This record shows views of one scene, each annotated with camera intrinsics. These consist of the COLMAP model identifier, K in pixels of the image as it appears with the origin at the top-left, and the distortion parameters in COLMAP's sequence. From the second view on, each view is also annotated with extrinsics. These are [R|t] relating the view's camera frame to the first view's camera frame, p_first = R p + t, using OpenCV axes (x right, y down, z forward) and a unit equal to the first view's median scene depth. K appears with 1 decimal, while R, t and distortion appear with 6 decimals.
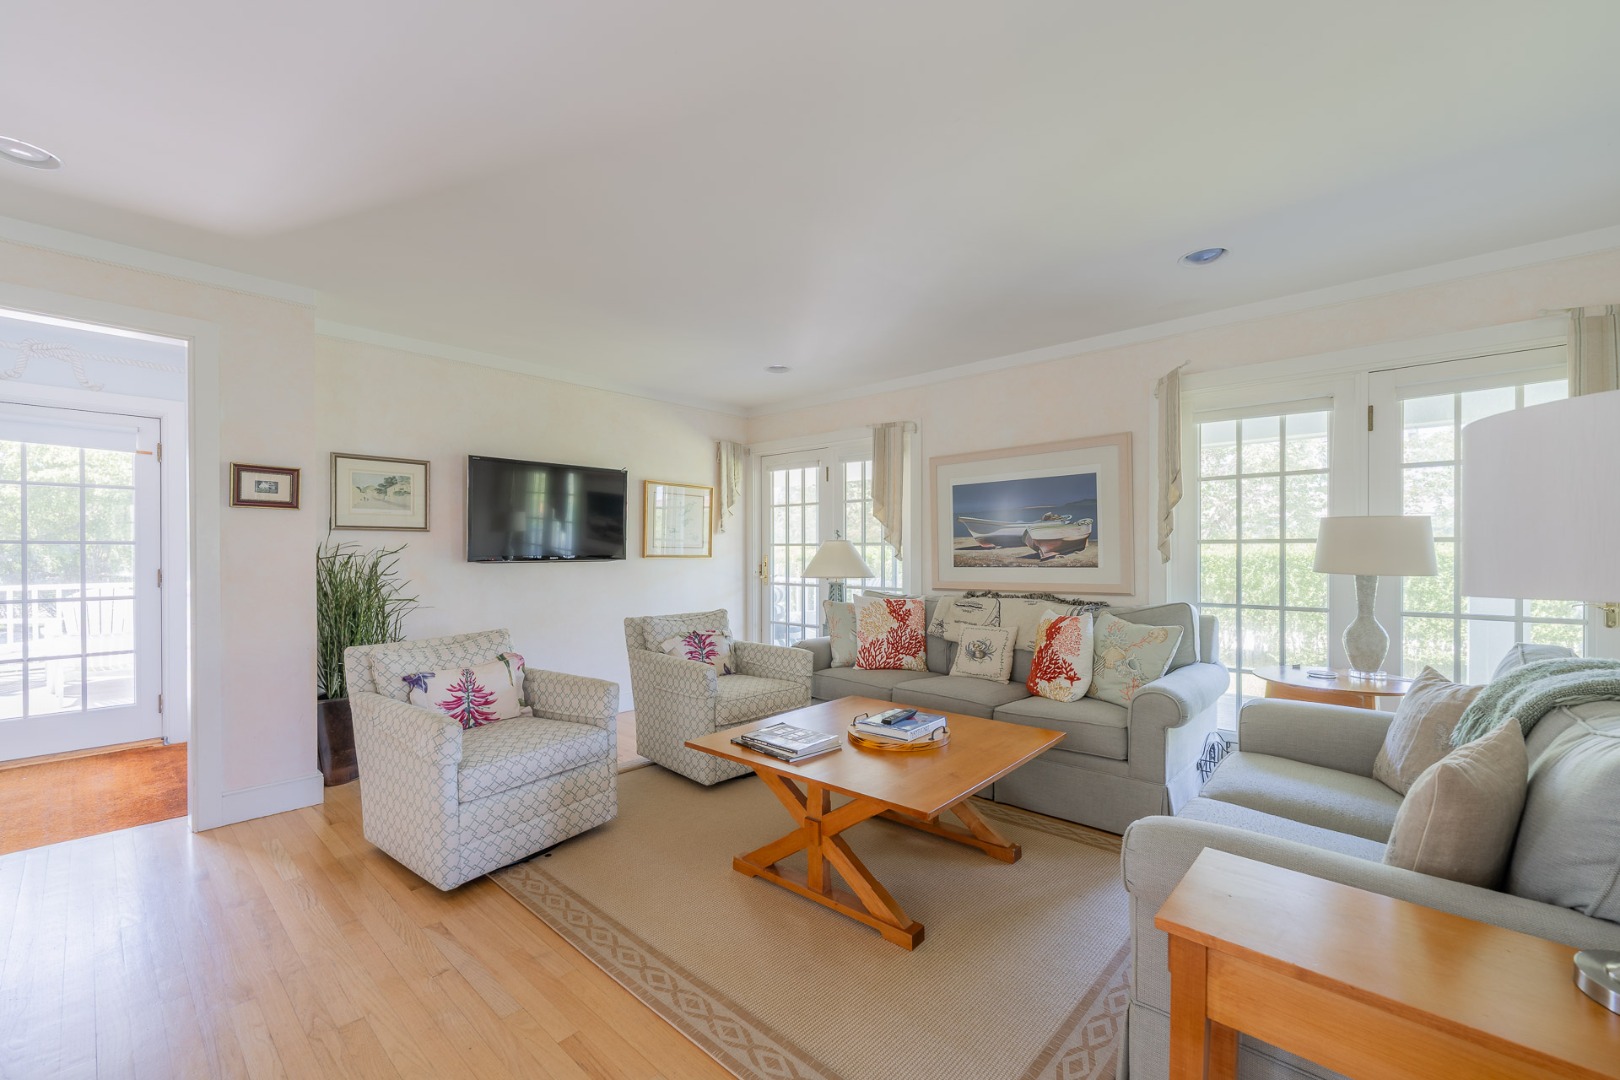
lens RADIAL K [[658.3, 0, 800.1], [0, 658.3, 535.8], [0, 0, 1]] dist [0.007685, -0.000481]
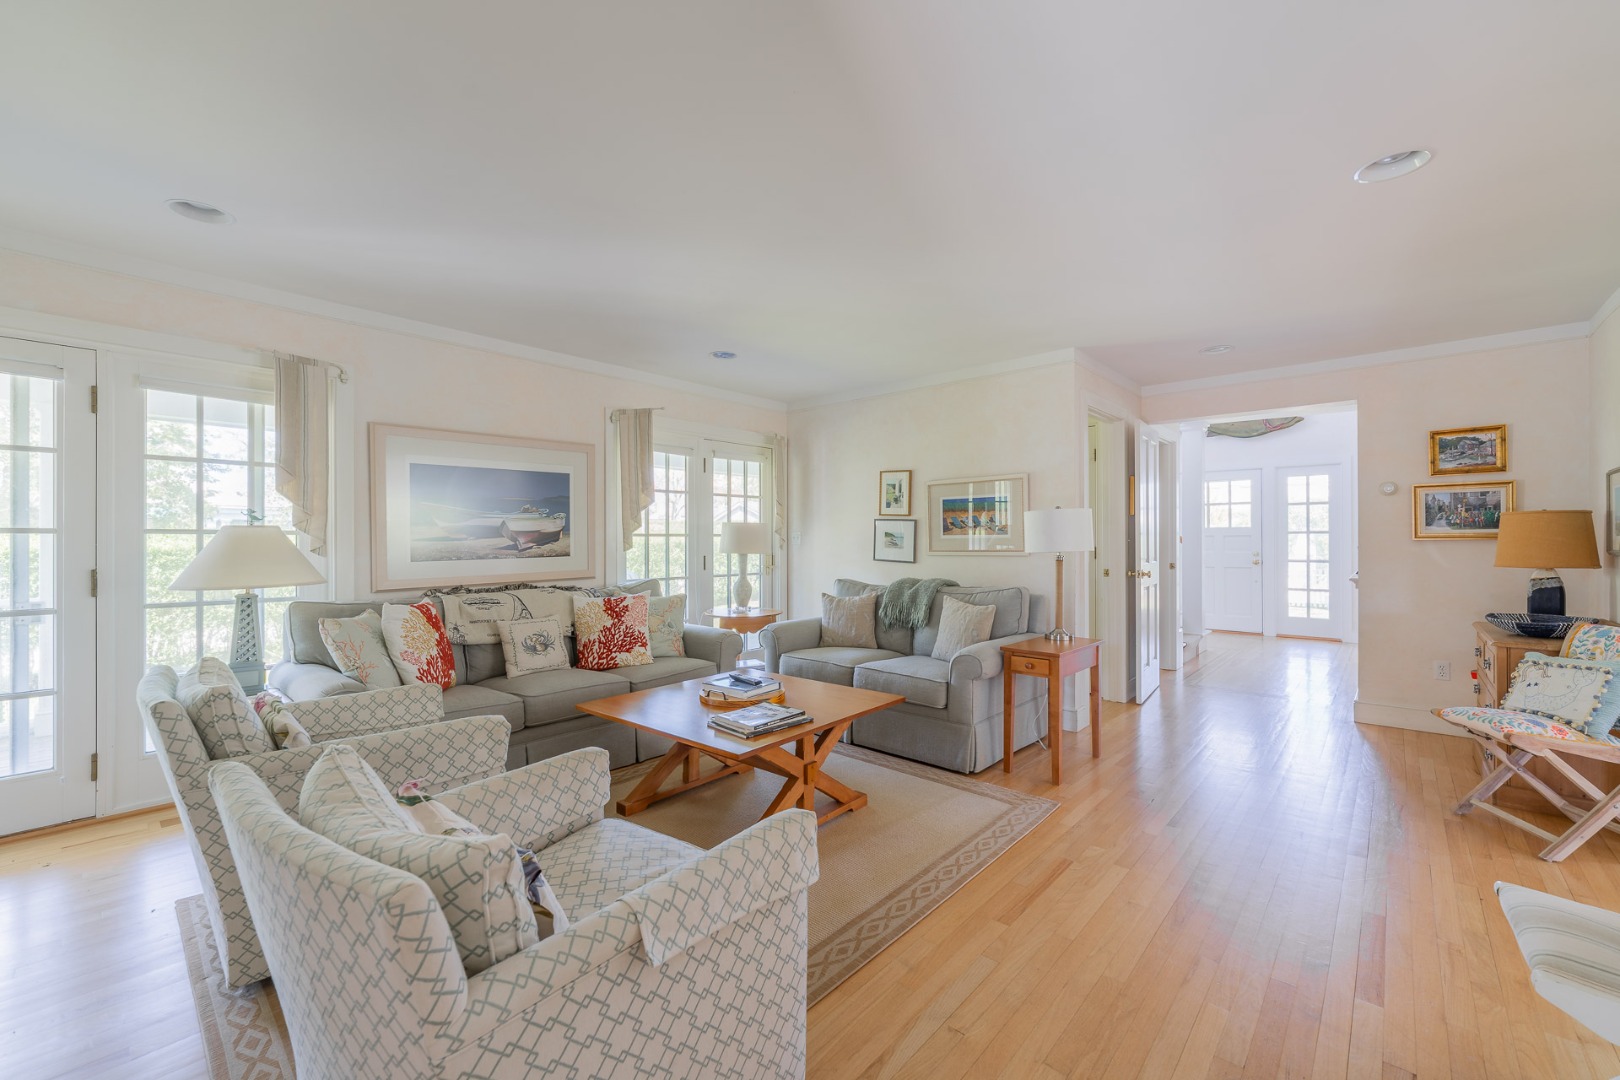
lens RADIAL K [[658.3, 0, 796.7], [0, 658.3, 541.4], [0, 0, 1]] dist [0.007685, -0.000481]
pose [[0.005373, -0.017682, 0.999829, -0.696127], [-0.036929, 0.999158, 0.017868, -0.012732], [-0.999303, -0.037019, 0.004716, 0.589875]]
